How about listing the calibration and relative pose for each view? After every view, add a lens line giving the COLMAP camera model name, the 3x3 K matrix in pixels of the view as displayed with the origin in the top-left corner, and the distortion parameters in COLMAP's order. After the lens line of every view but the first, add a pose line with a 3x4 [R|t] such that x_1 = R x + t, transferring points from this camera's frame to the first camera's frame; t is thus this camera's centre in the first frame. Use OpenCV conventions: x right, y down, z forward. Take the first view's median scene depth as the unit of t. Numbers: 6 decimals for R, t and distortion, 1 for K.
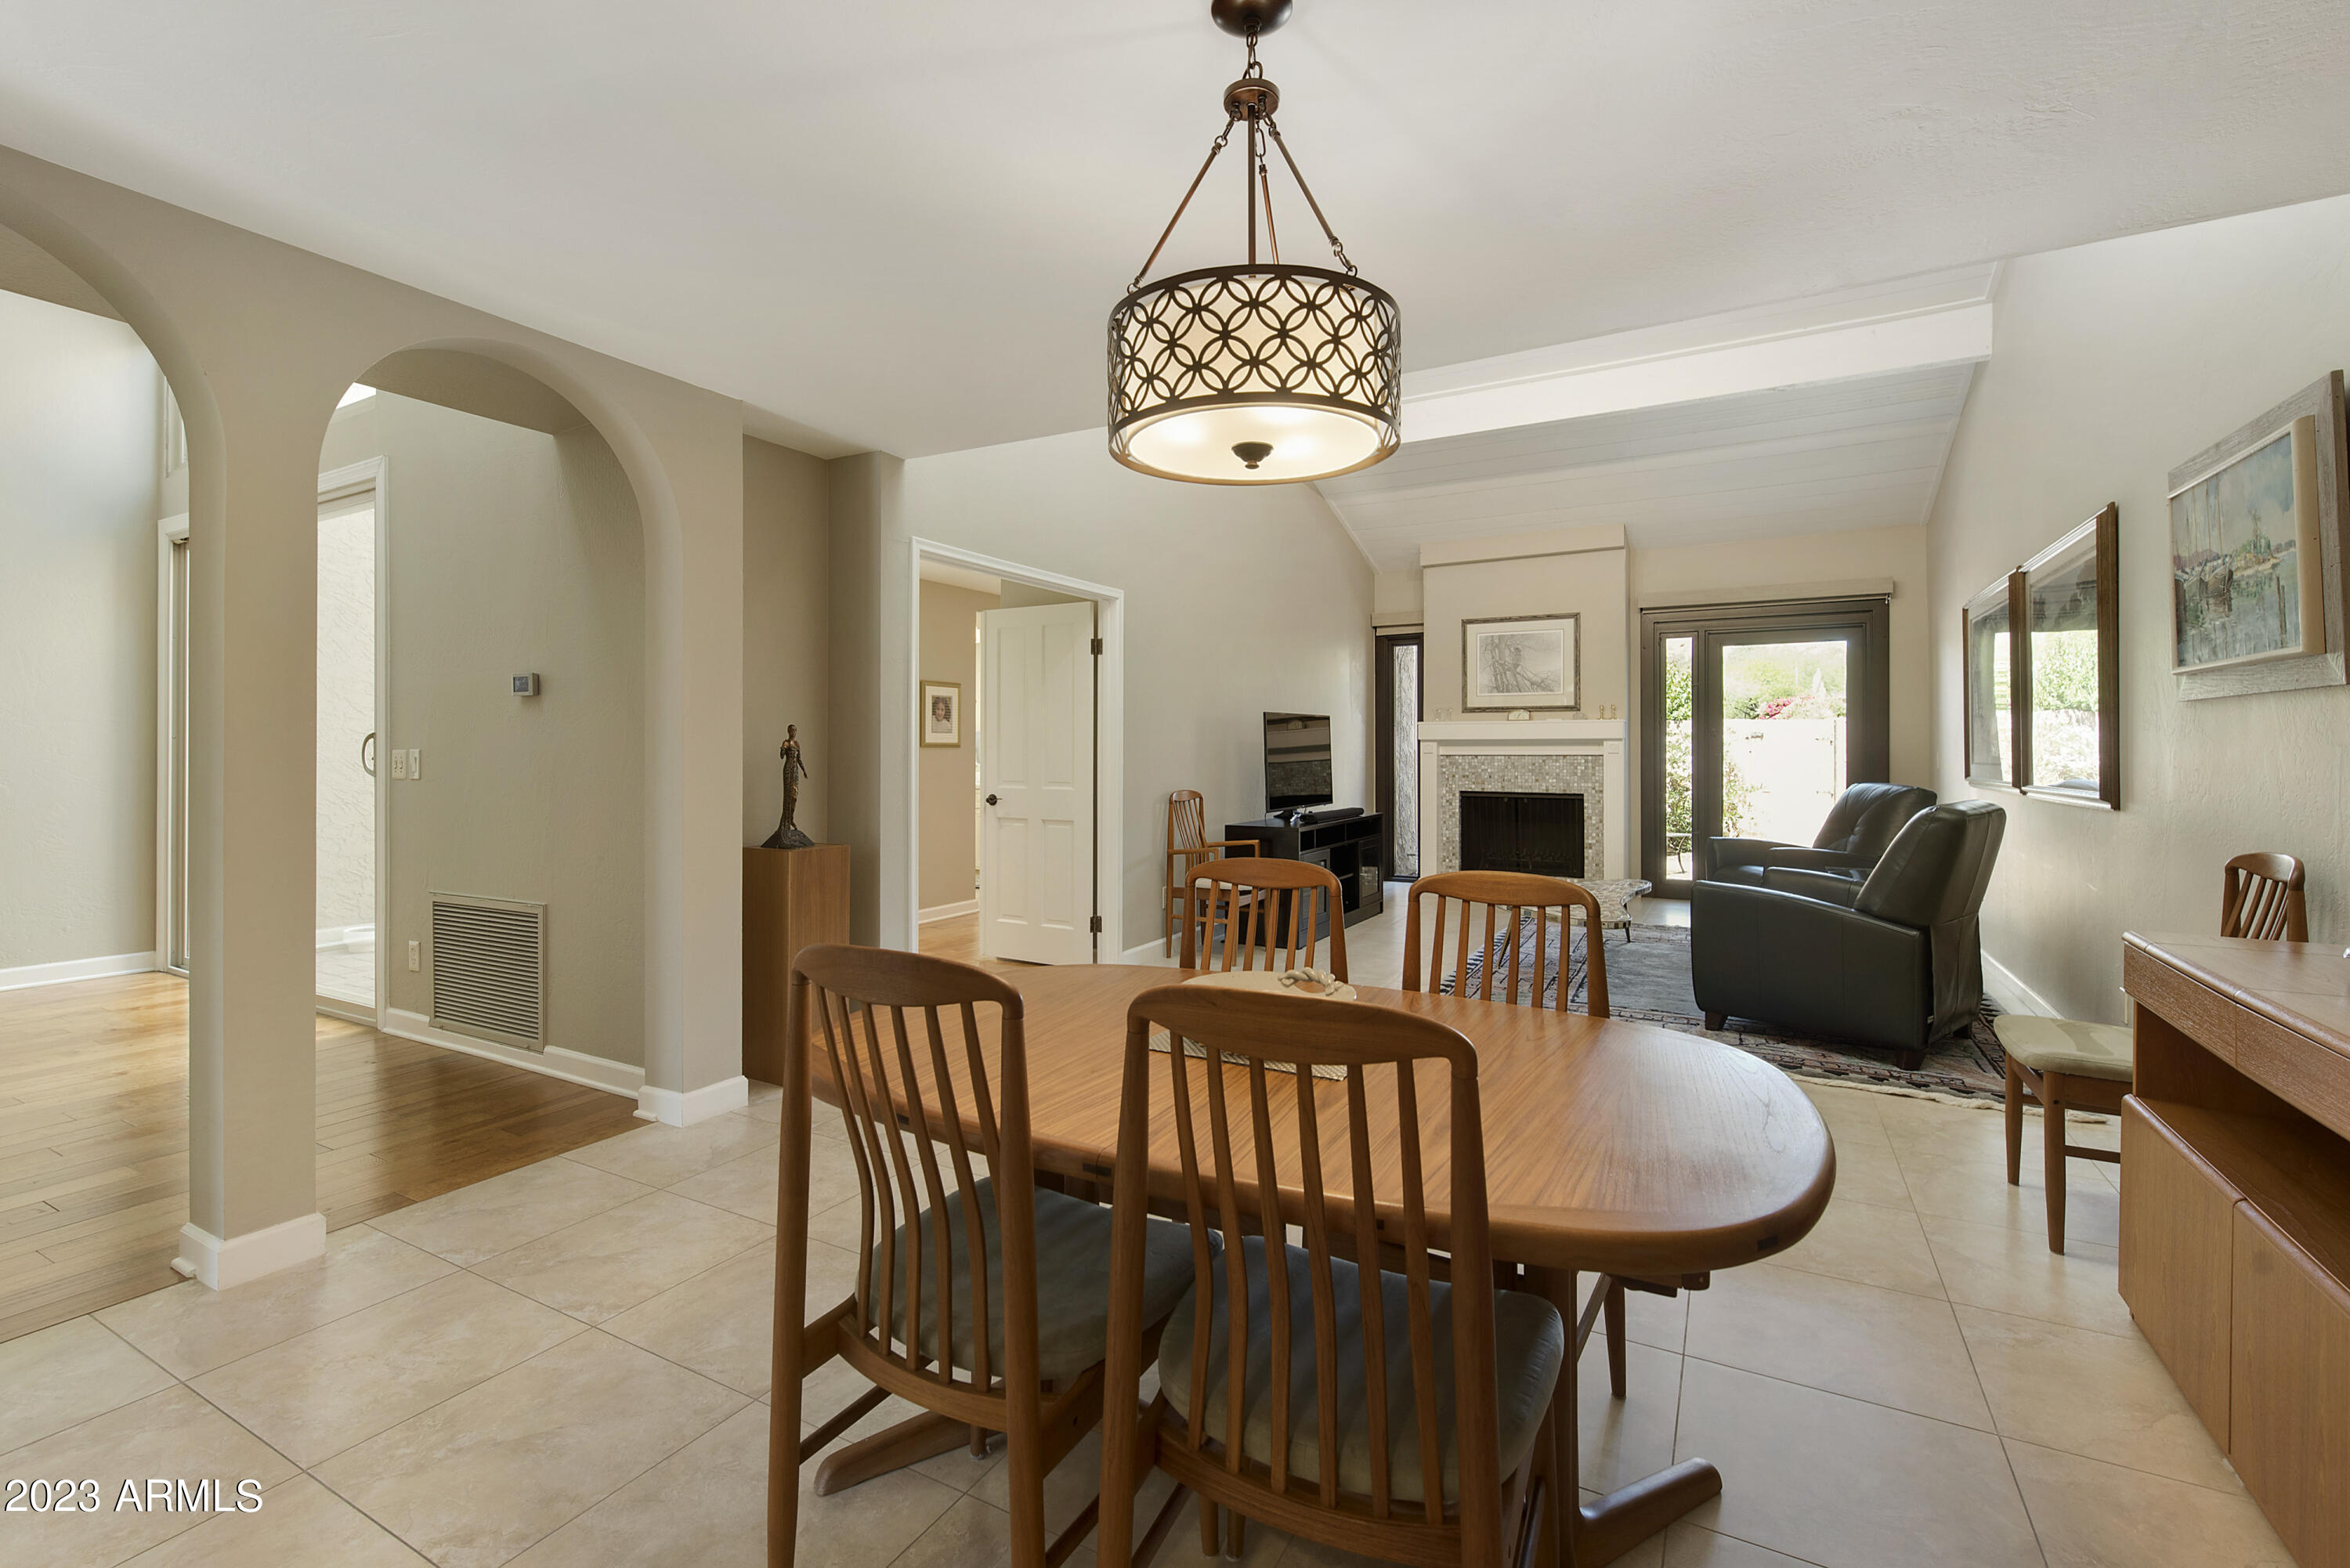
lens RADIAL K [[1035.7, 0, 1165.6], [0, 1035.7, 750.1], [0, 0, 1]] dist [0.001937, 0.001073]
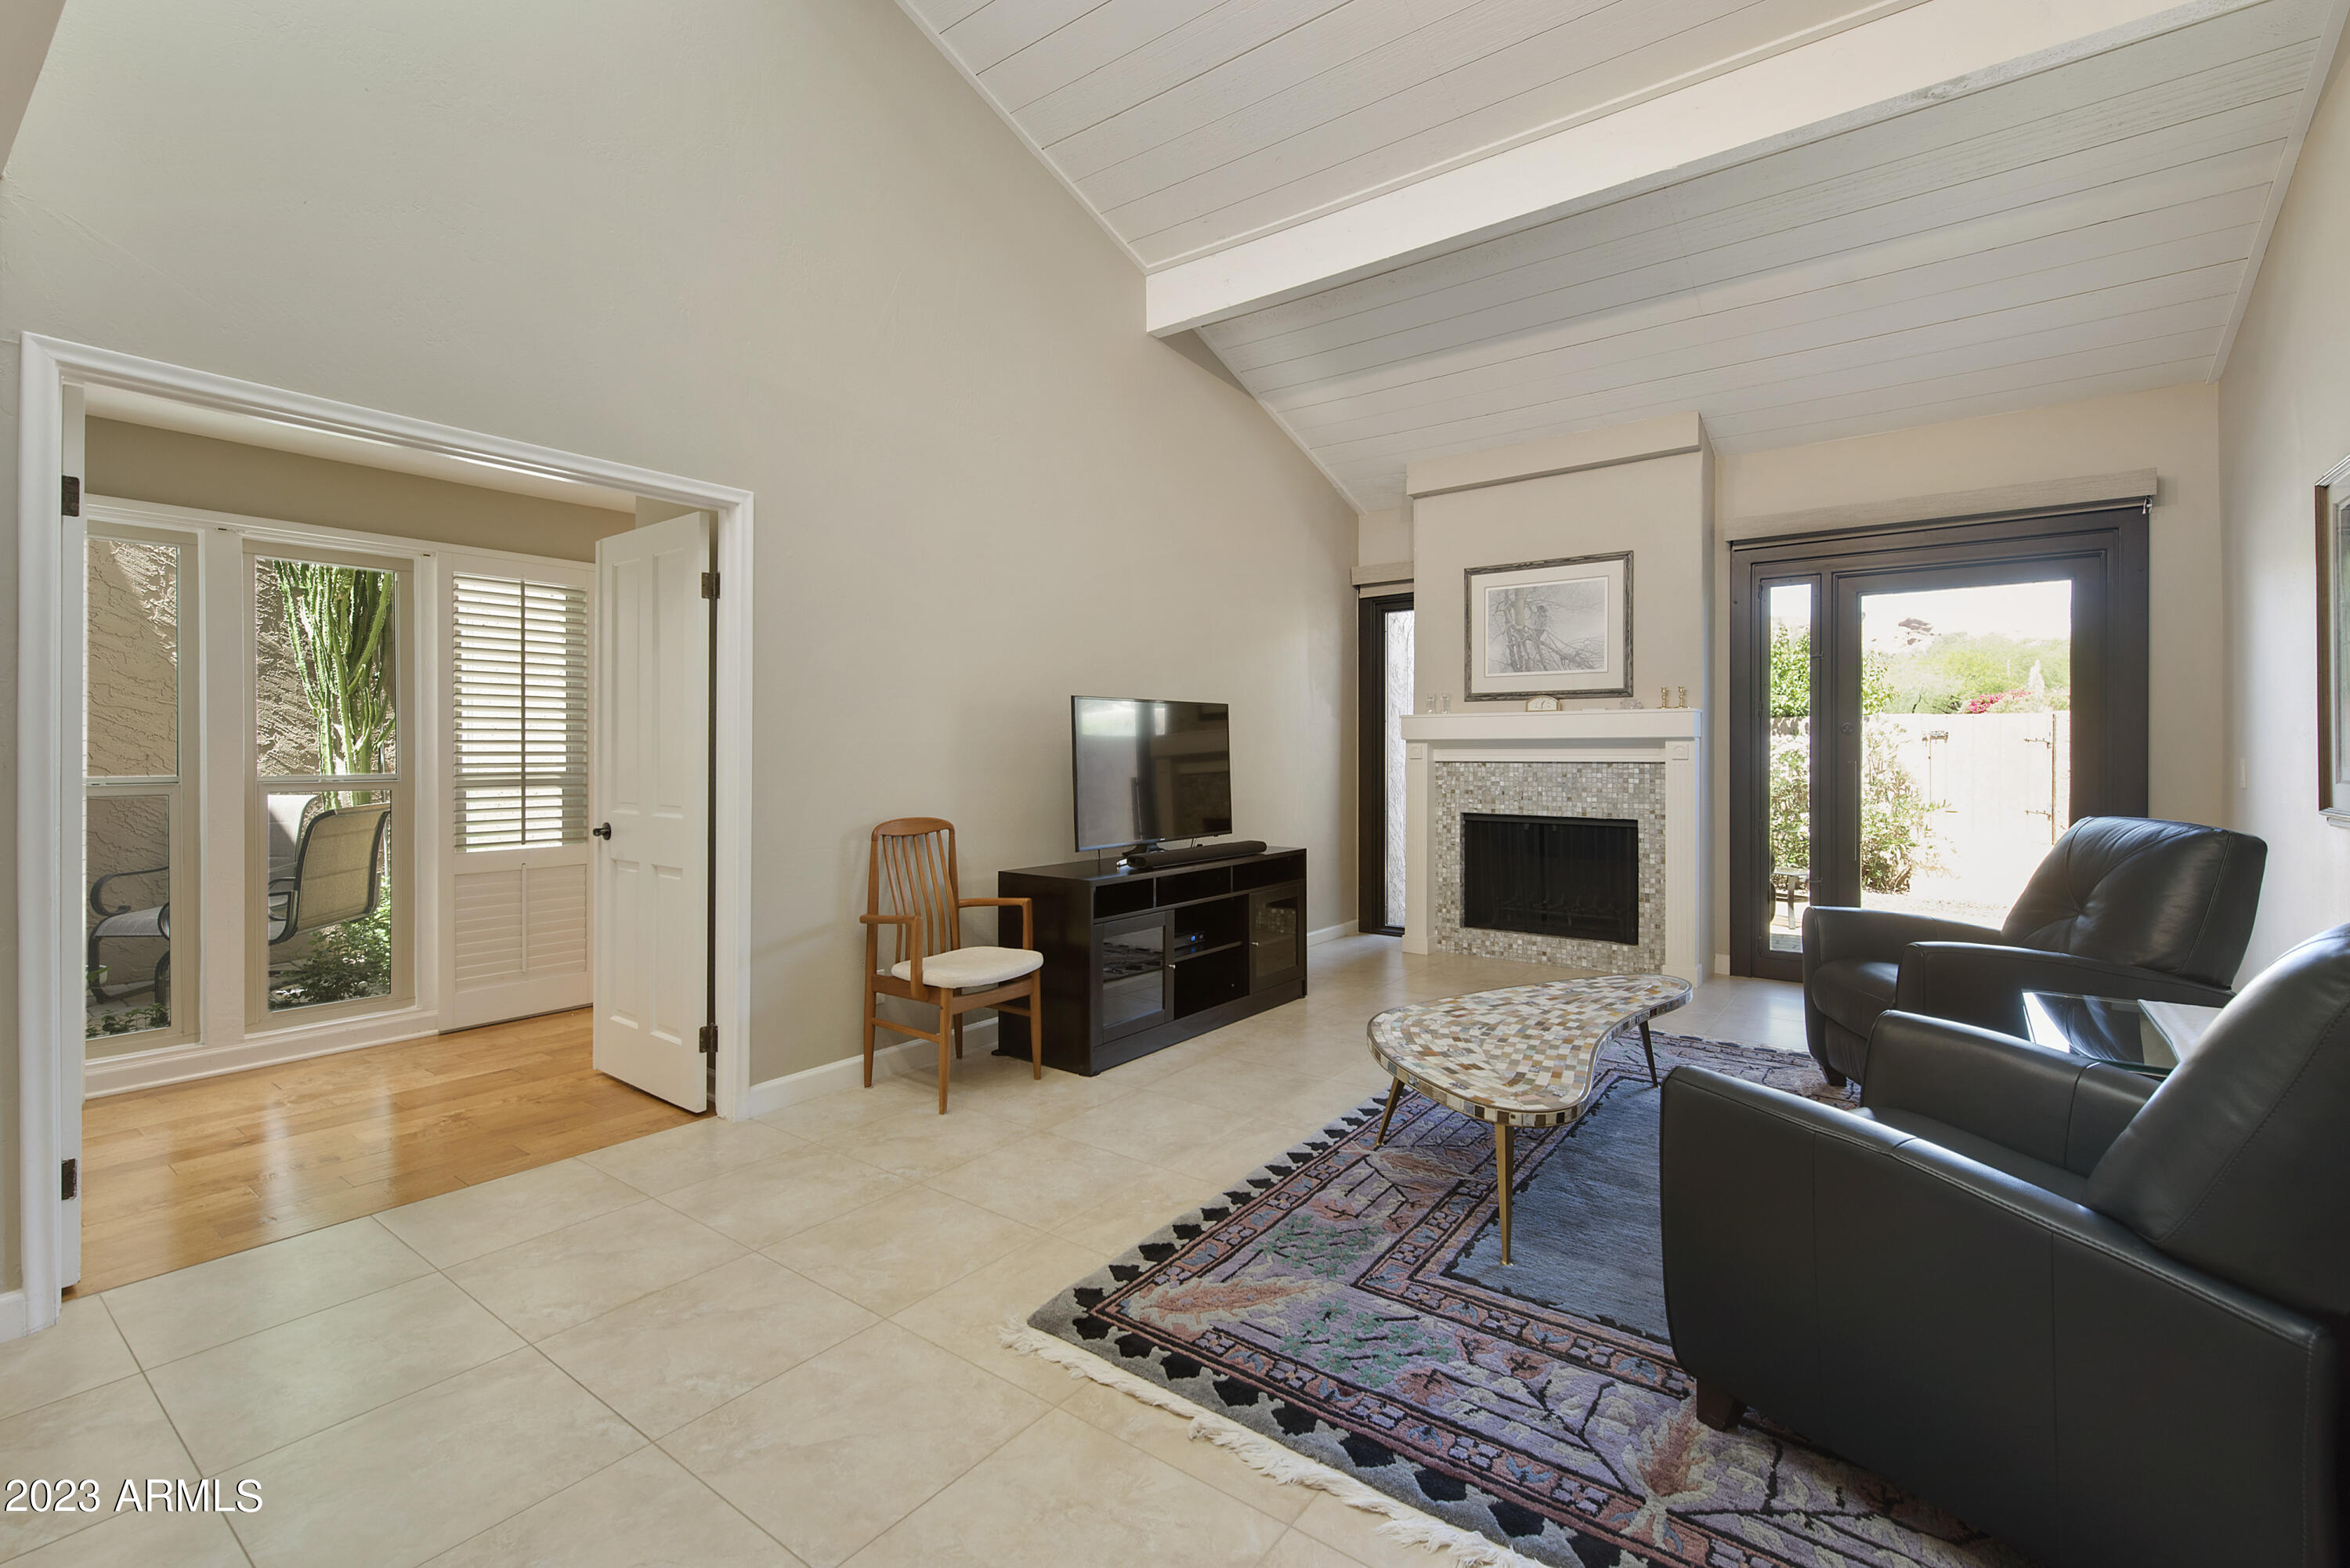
lens RADIAL K [[1035.7, 0, 1173.4], [0, 1035.7, 752.9], [0, 0, 1]] dist [0.001937, 0.001073]
pose [[0.991188, 0.001176, -0.132460, 0.196494], [-0.001186, 0.999999, 0.000006, -0.000859], [0.132460, 0.000151, 0.991188, 0.297265]]
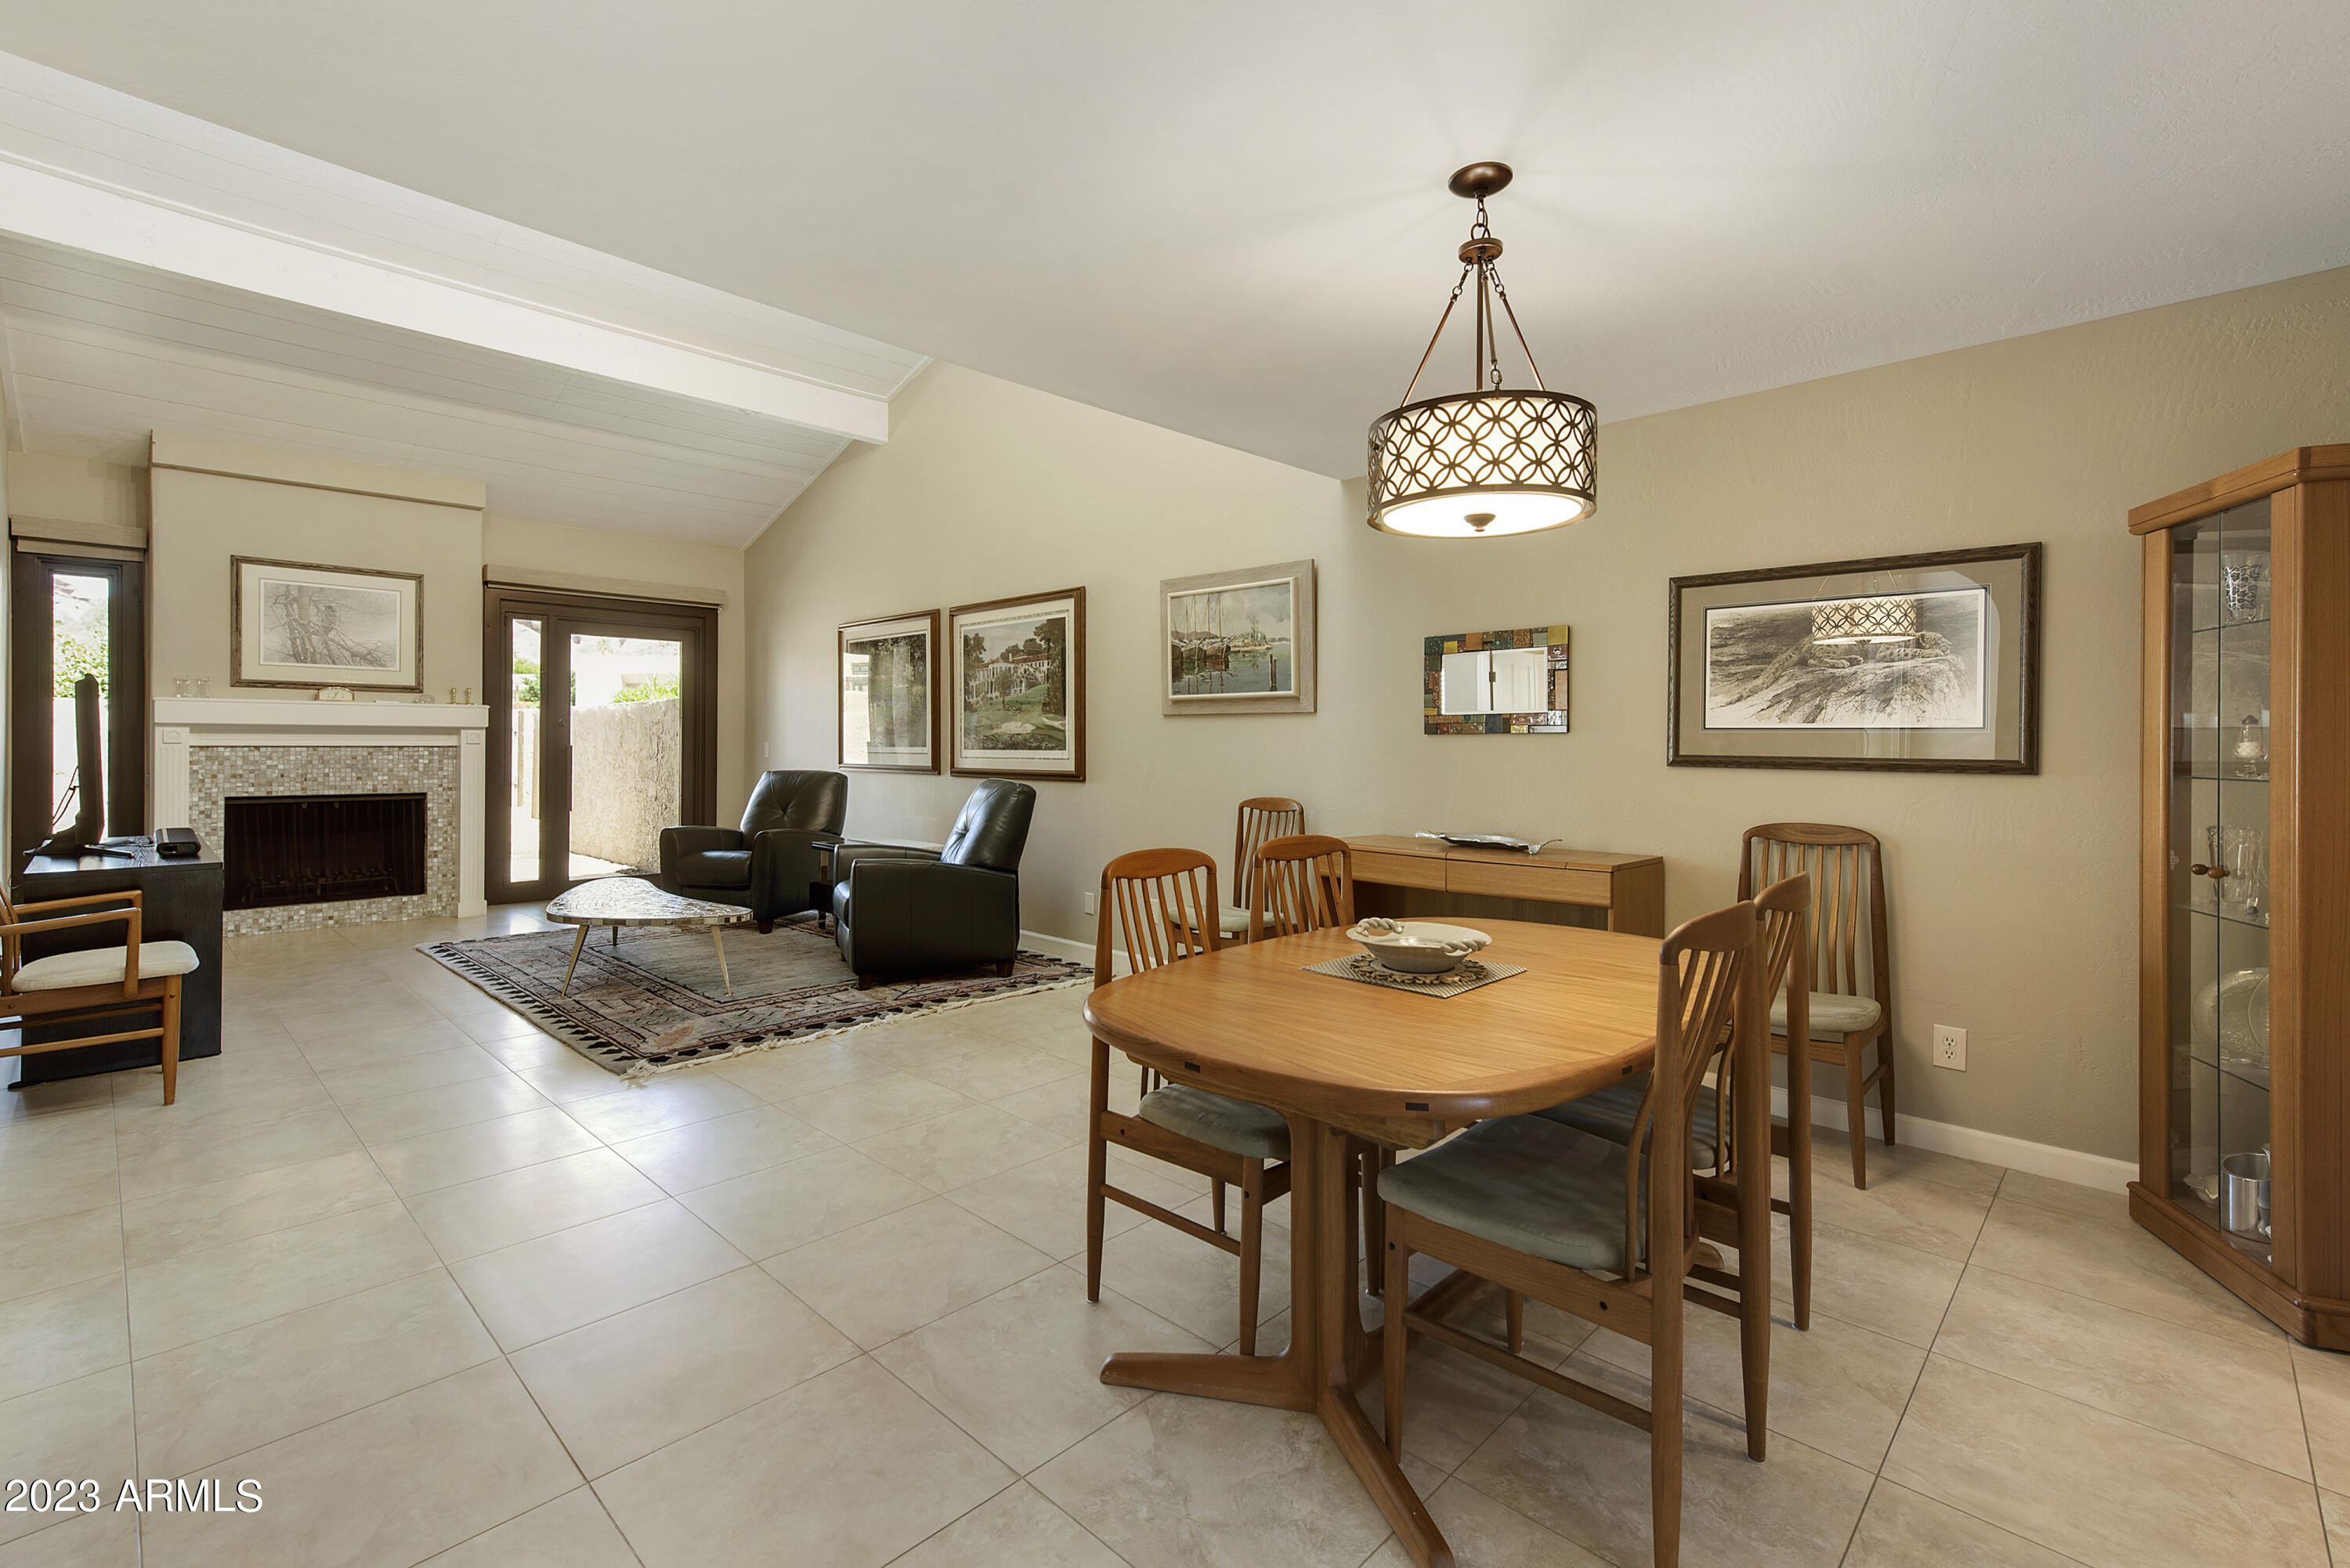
lens RADIAL K [[1035.7, 0, 1173.6], [0, 1035.7, 751.7], [0, 0, 1]] dist [0.001937, 0.001073]
pose [[0.253304, -0.005899, 0.967369, -0.255946], [-0.004617, 0.999963, 0.007307, 0.000439], [-0.967376, -0.006317, 0.253267, 0.209088]]
